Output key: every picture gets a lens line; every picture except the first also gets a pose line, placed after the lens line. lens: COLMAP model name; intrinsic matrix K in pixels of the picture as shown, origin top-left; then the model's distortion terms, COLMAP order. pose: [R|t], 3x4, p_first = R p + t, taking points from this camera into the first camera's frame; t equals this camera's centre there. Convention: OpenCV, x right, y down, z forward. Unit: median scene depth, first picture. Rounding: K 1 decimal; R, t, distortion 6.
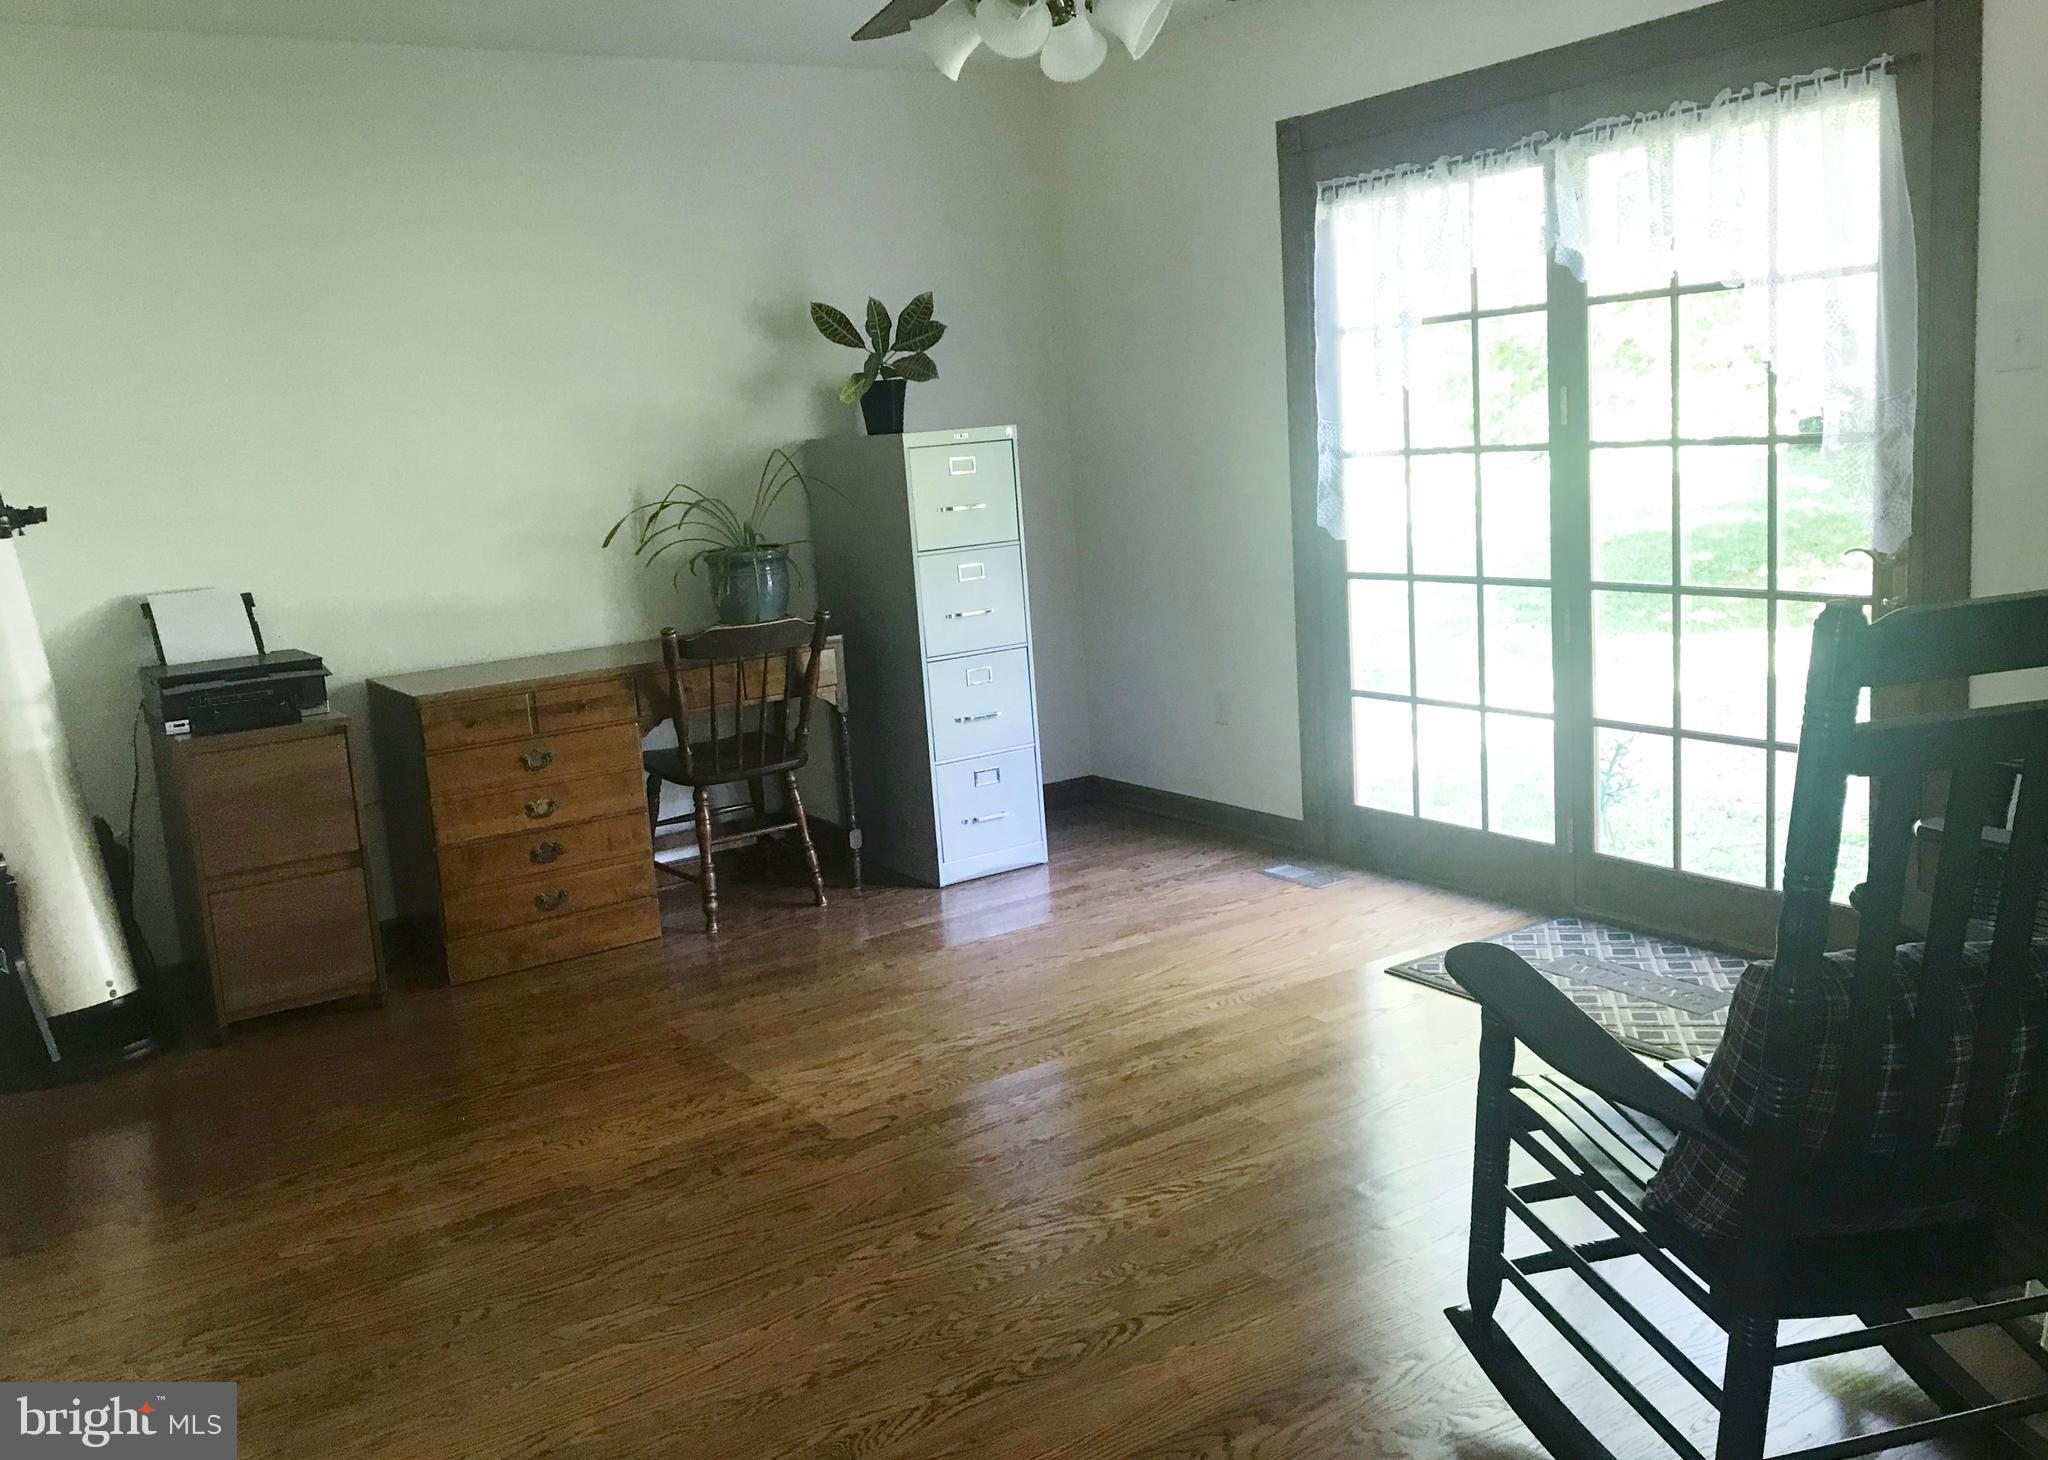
lens RADIAL K [[1760.4, 0, 1025.5], [0, 1760.4, 788.0], [0, 0, 1]] dist [-0.004889, -0.001723]
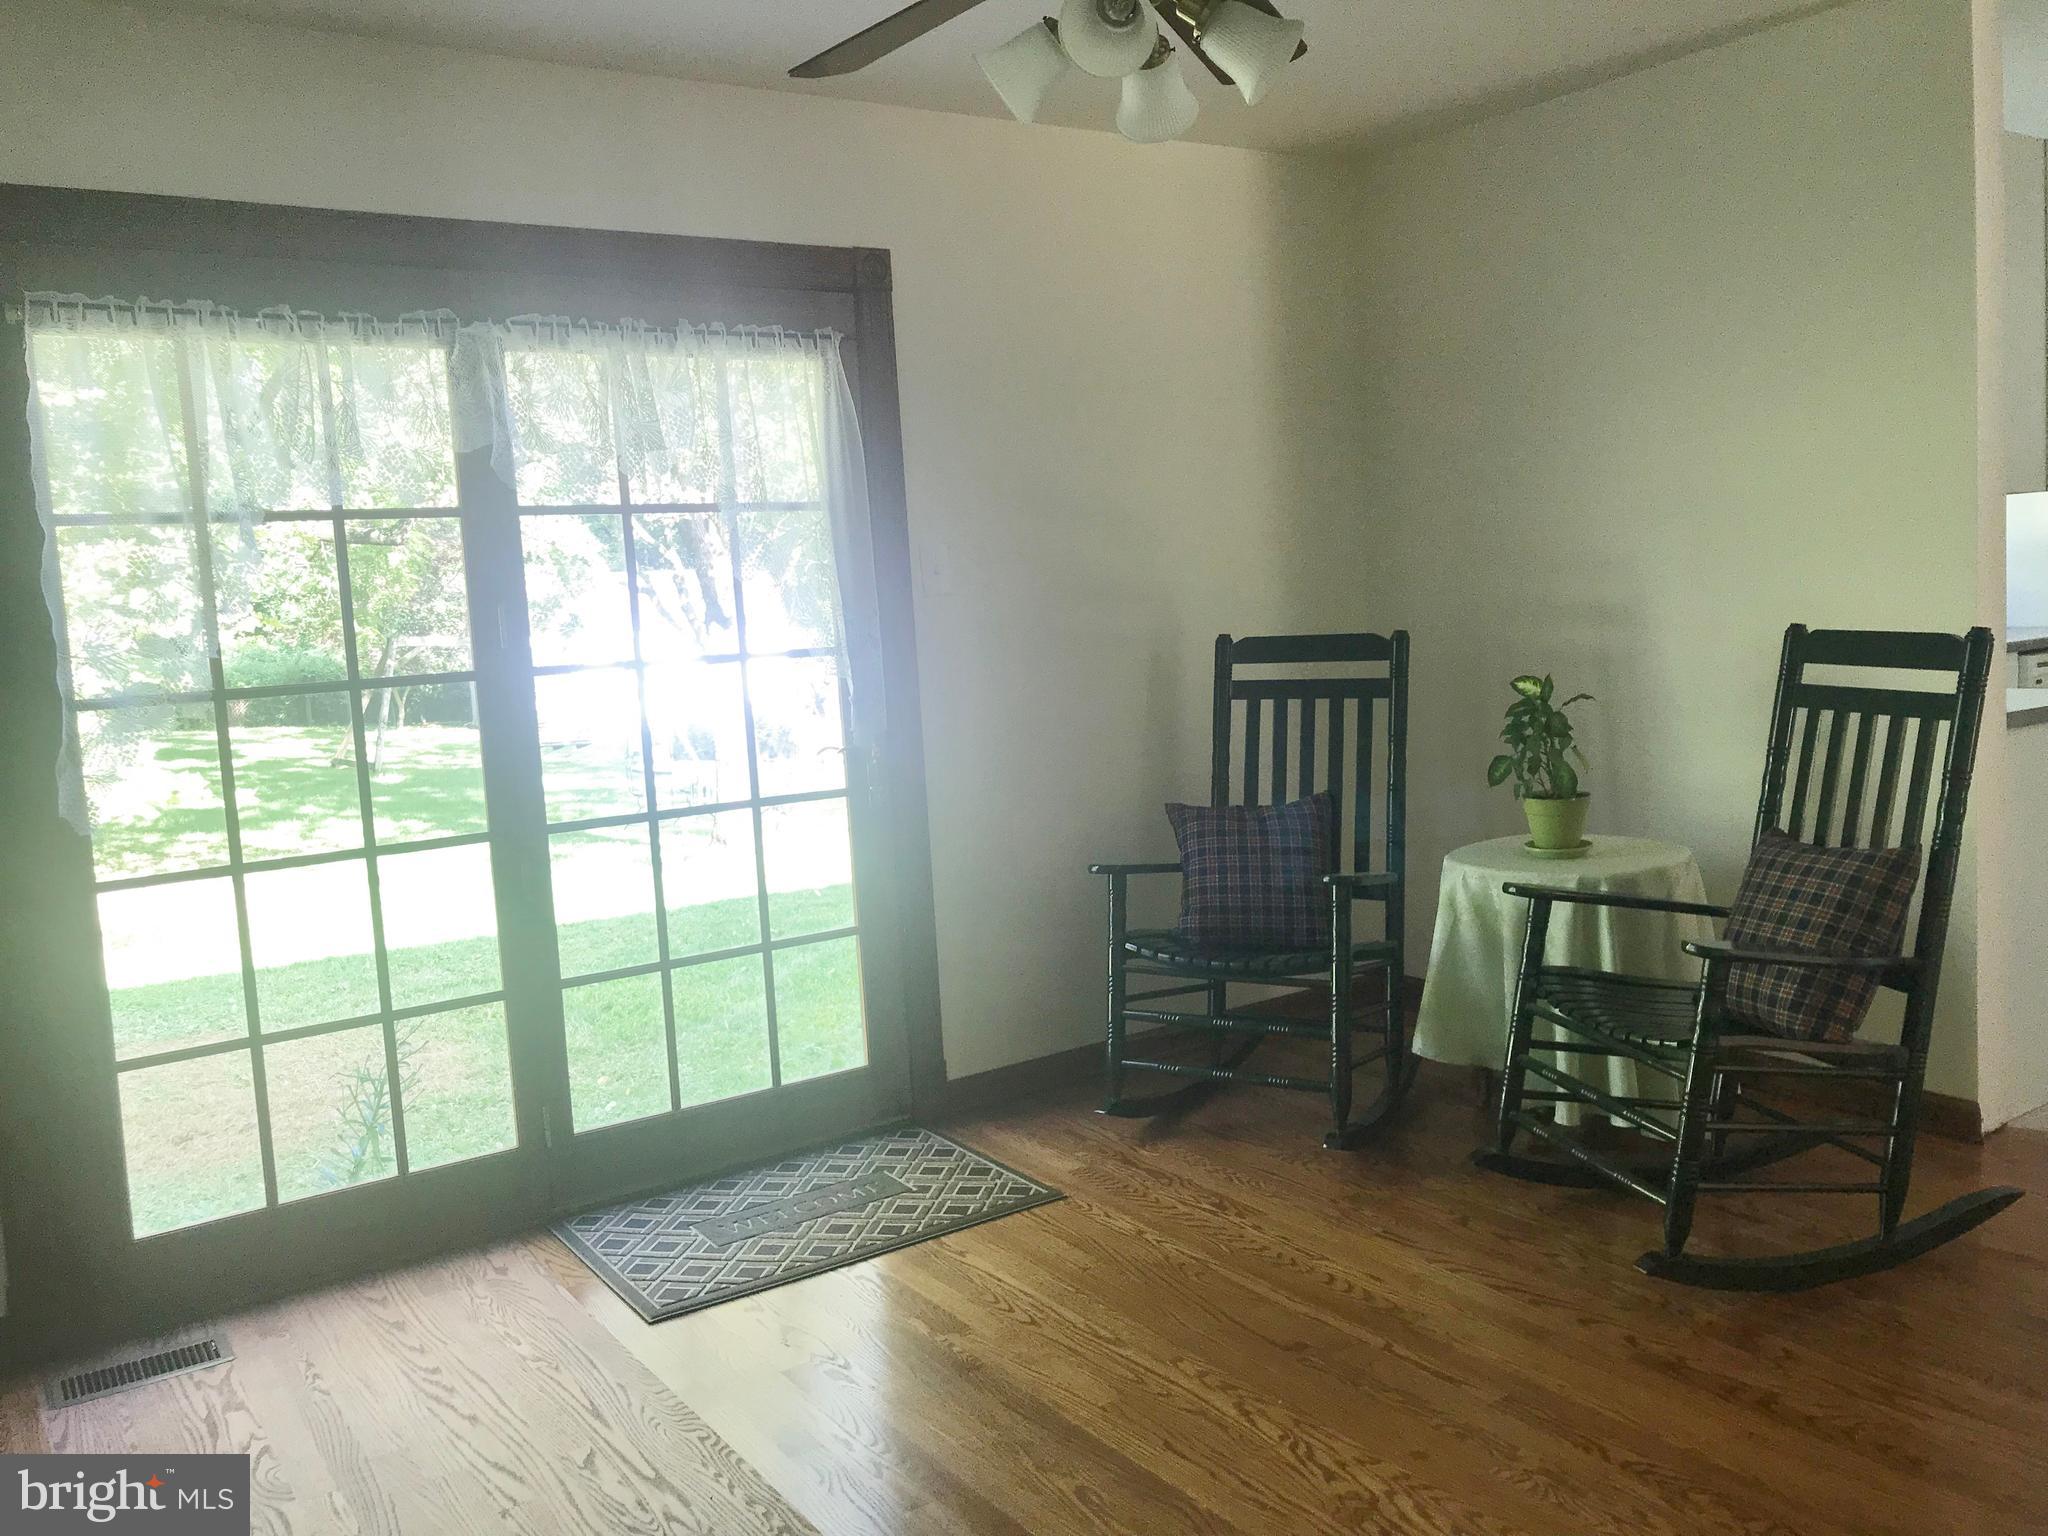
lens RADIAL K [[1691.4, 0, 1024.0], [0, 1691.4, 768.0], [0, 0, 1]] dist [0.078484, -0.151734]
pose [[-0.021882, -0.030109, 0.999307, -0.531879], [0.264833, 0.963665, 0.034834, -0.111321], [-0.964046, 0.265411, -0.013113, 0.780723]]
